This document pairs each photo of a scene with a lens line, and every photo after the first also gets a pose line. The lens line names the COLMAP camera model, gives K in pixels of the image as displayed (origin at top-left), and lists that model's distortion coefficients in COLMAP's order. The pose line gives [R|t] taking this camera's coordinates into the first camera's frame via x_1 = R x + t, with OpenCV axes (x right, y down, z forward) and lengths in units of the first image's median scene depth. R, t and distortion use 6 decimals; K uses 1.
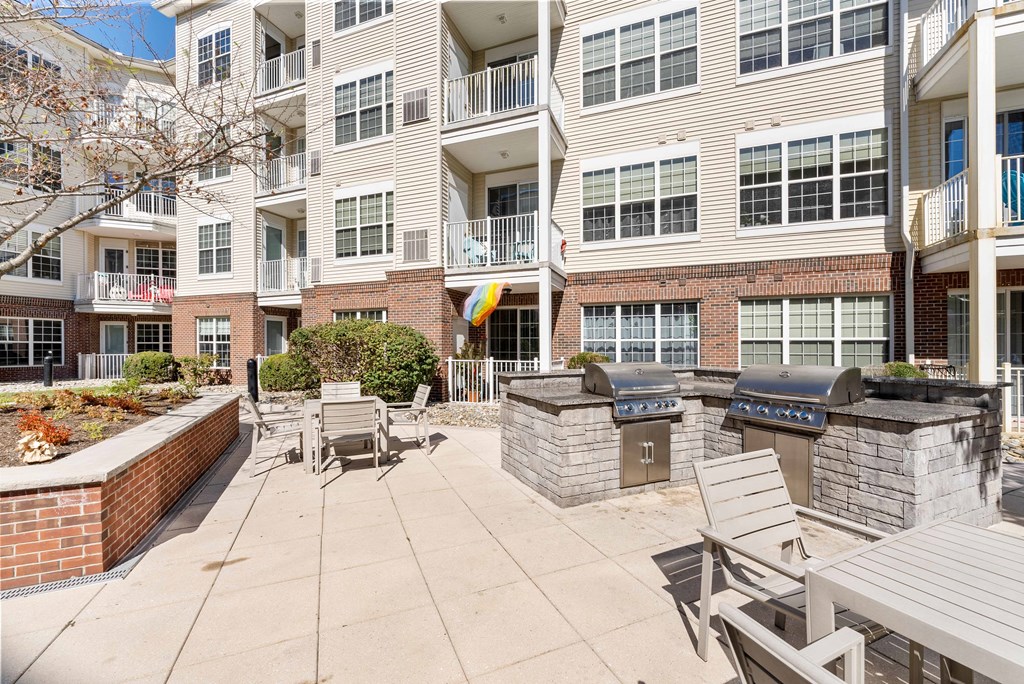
lens RADIAL K [[422.4, 0, 513.1], [0, 422.4, 344.7], [0, 0, 1]] dist [-0.002341, -0.000603]
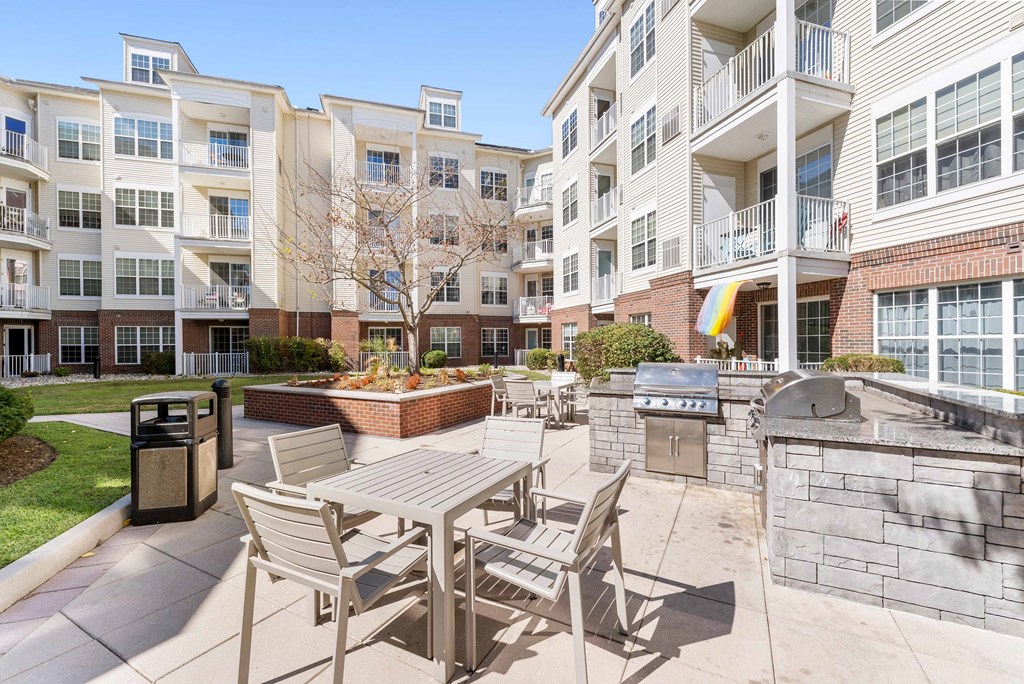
lens RADIAL K [[422.4, 0, 503.8], [0, 422.4, 344.0], [0, 0, 1]] dist [-0.002341, -0.000603]
pose [[0.603149, -0.001548, -0.797627, 0.368654], [0.006165, 0.999977, 0.002721, -0.005378], [0.797605, -0.006559, 0.603145, -0.003990]]
